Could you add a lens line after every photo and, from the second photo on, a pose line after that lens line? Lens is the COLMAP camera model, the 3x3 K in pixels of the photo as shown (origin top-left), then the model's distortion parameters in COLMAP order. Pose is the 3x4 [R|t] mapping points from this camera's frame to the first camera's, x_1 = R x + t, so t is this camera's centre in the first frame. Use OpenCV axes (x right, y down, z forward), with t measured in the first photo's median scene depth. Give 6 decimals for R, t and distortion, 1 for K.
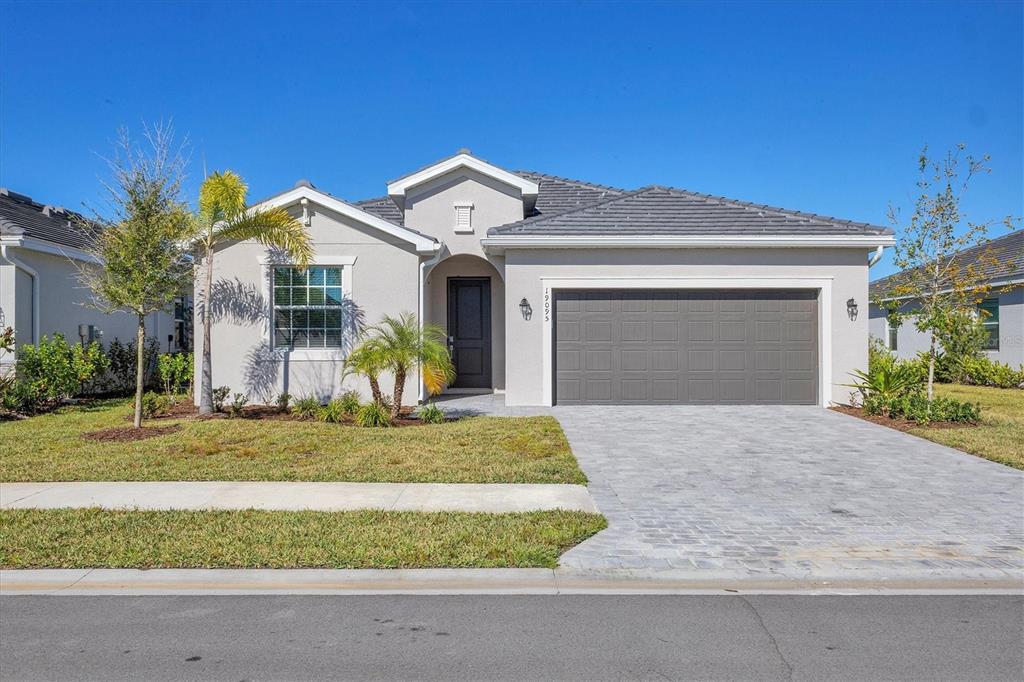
lens RADIAL K [[722.1, 0, 512.0], [0, 722.1, 341.0], [0, 0, 1]] dist [0.004115, 0.000343]
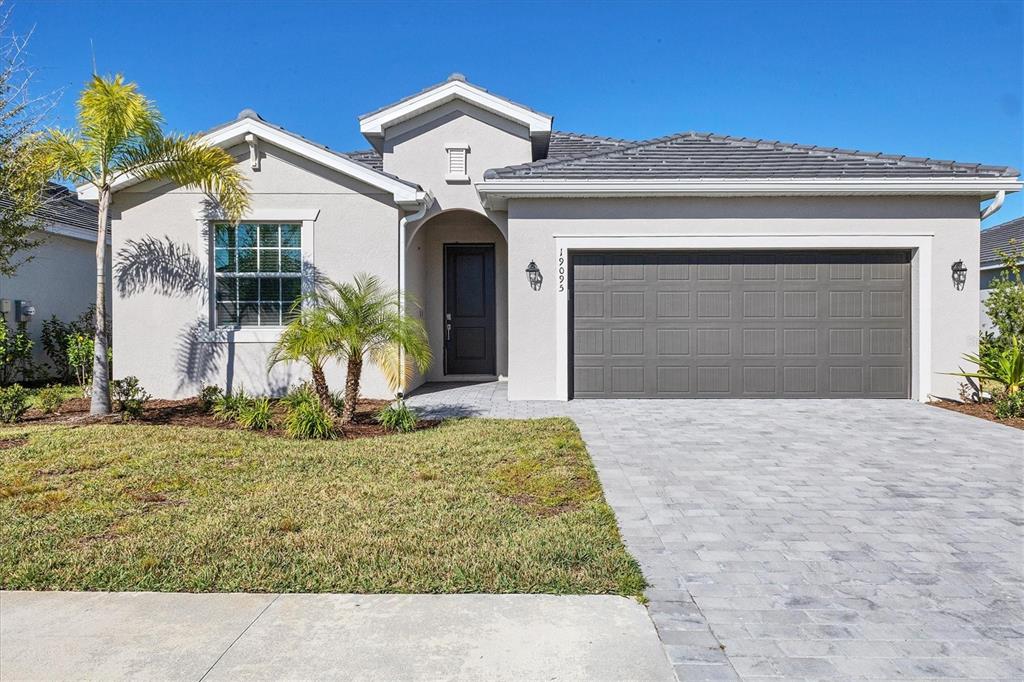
lens RADIAL K [[688.2, 0, 521.4], [0, 688.2, 333.6], [0, 0, 1]] dist [0.014846, -0.000492]
pose [[0.999961, -0.000585, -0.008822, 0.011352], [0.000717, 0.999889, 0.014911, 0.006775], [0.008812, -0.014916, 0.999850, 0.252607]]
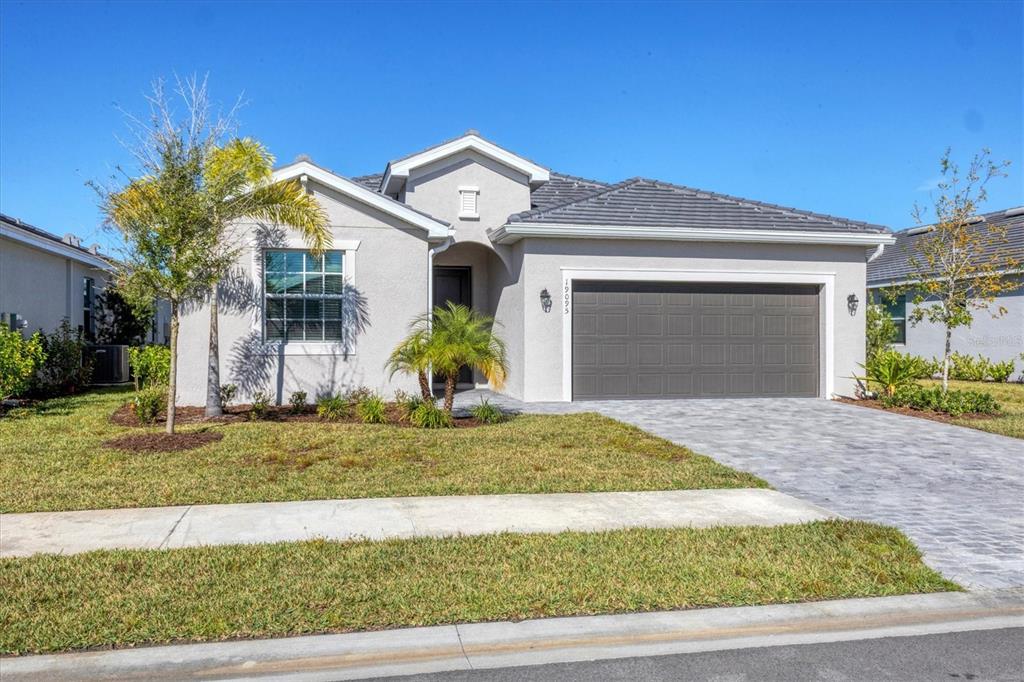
lens RADIAL K [[722.1, 0, 512.0], [0, 722.1, 341.0], [0, 0, 1]] dist [0.004115, 0.000343]
pose [[0.984541, 0.002454, 0.175140, -0.187278], [-0.004428, 0.999931, 0.010884, -0.000901], [-0.175101, -0.011491, 0.984483, 0.062509]]
